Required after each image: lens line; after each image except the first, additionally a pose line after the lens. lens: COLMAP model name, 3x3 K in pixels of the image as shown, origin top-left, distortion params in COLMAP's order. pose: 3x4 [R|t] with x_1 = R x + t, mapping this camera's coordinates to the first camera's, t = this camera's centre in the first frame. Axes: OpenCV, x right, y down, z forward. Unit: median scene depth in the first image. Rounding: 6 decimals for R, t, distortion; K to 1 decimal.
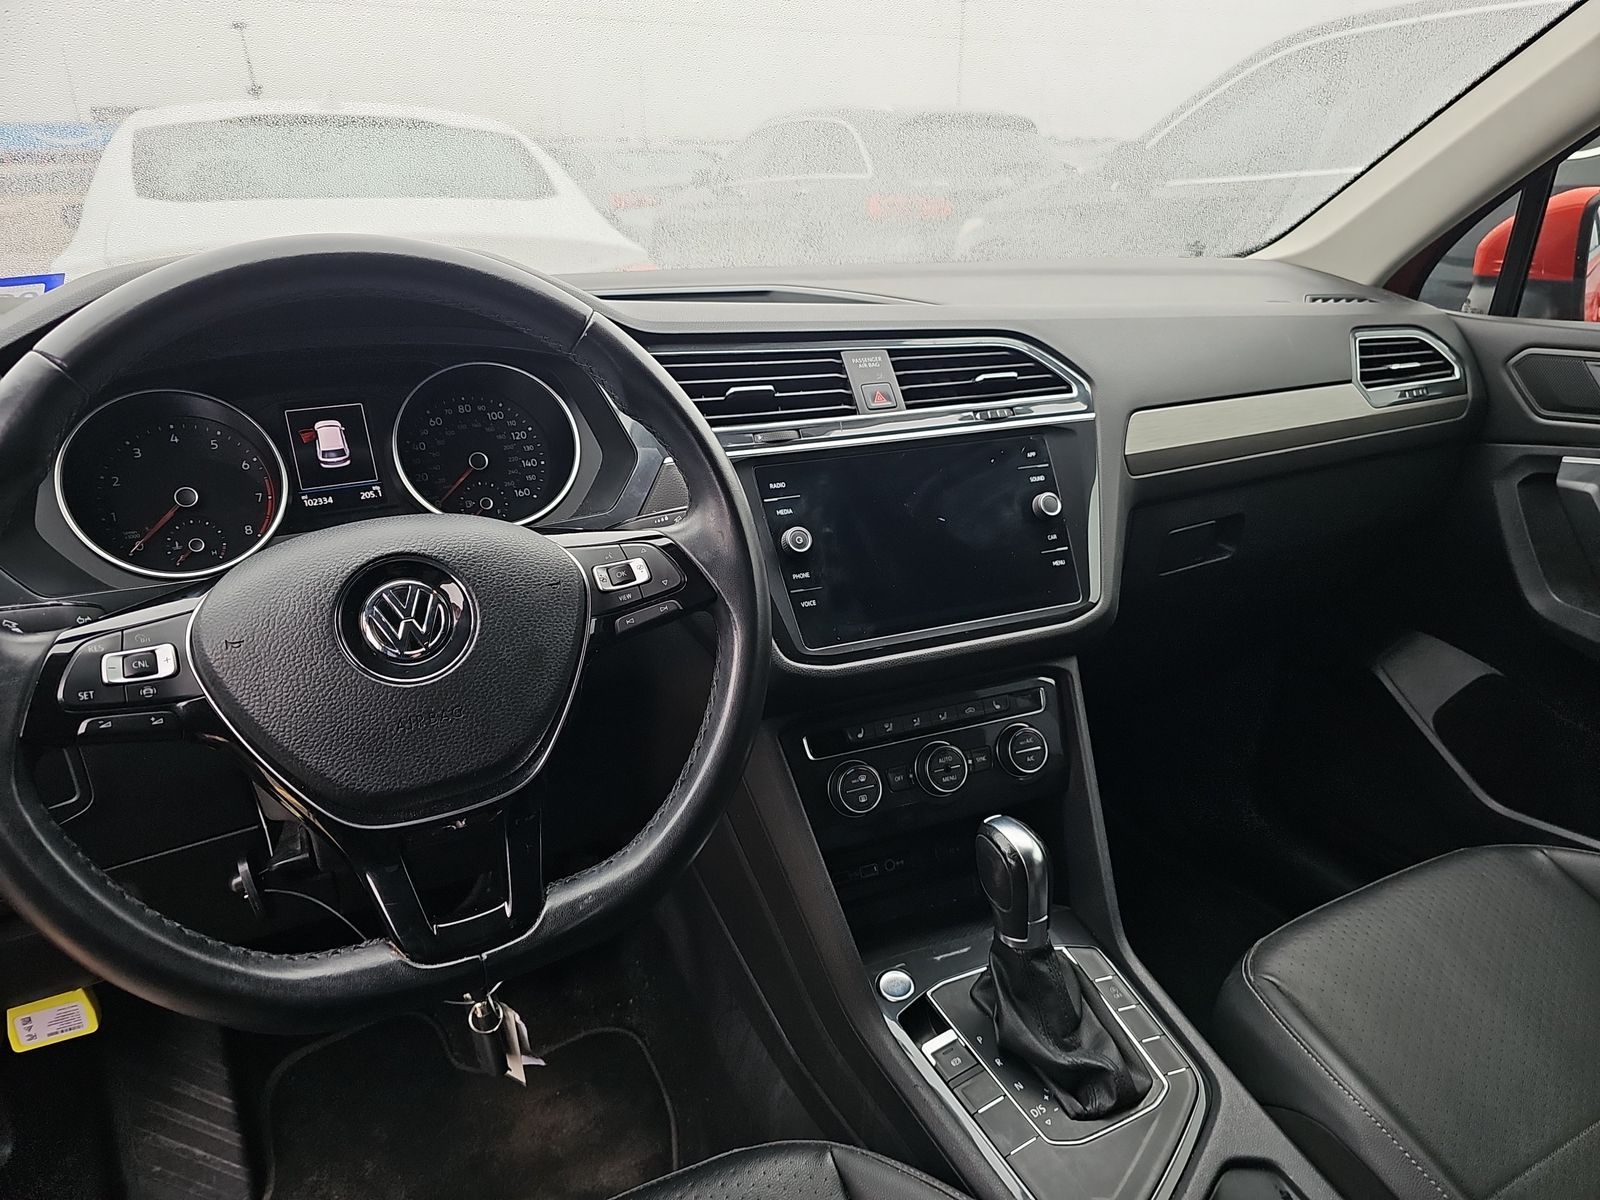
lens RADIAL K [[1048.8, 0, 791.3], [0, 1048.8, 589.7], [0, 0, 1]] dist [0.053087, -0.044986]
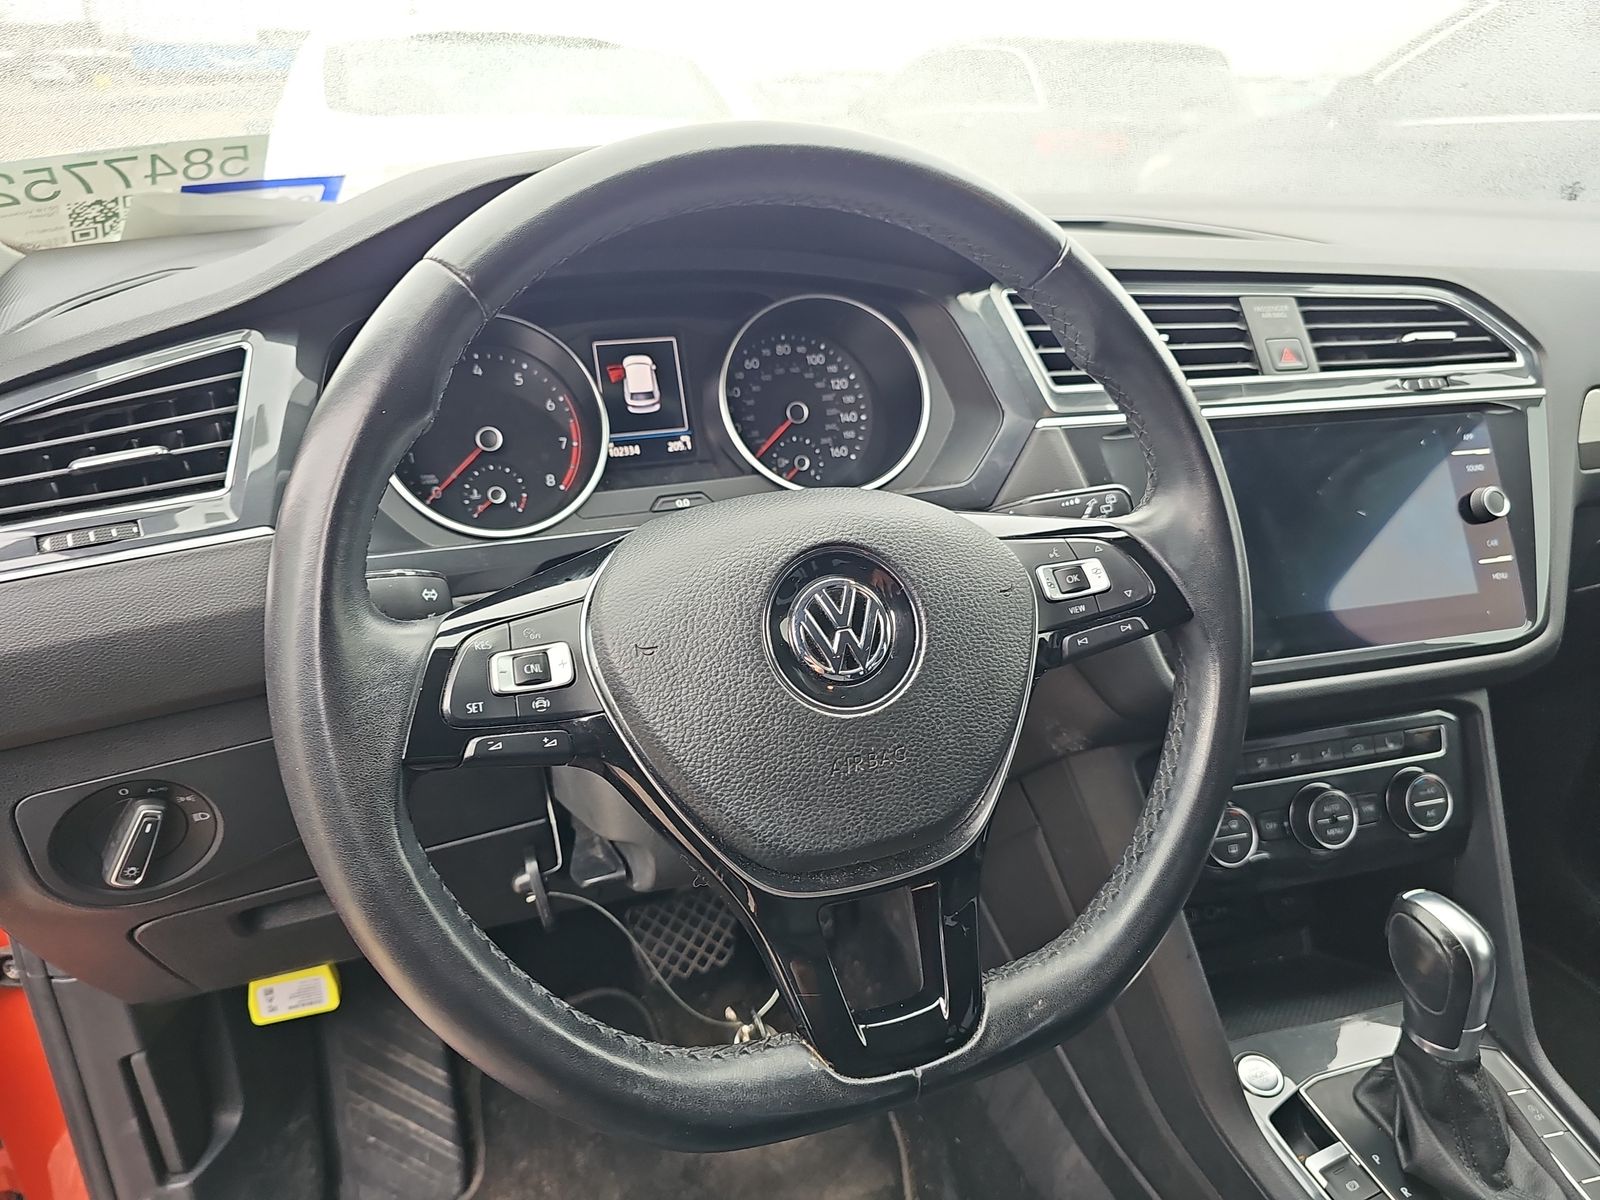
lens RADIAL K [[1063.1, 0, 798.7], [0, 1063.1, 585.4], [0, 0, 1]] dist [0.079103, -0.095297]
pose [[0.991914, 0.070926, -0.105243, -0.201638], [-0.066097, 0.996624, 0.048693, -0.025312], [0.108341, -0.041343, 0.993254, 0.142087]]
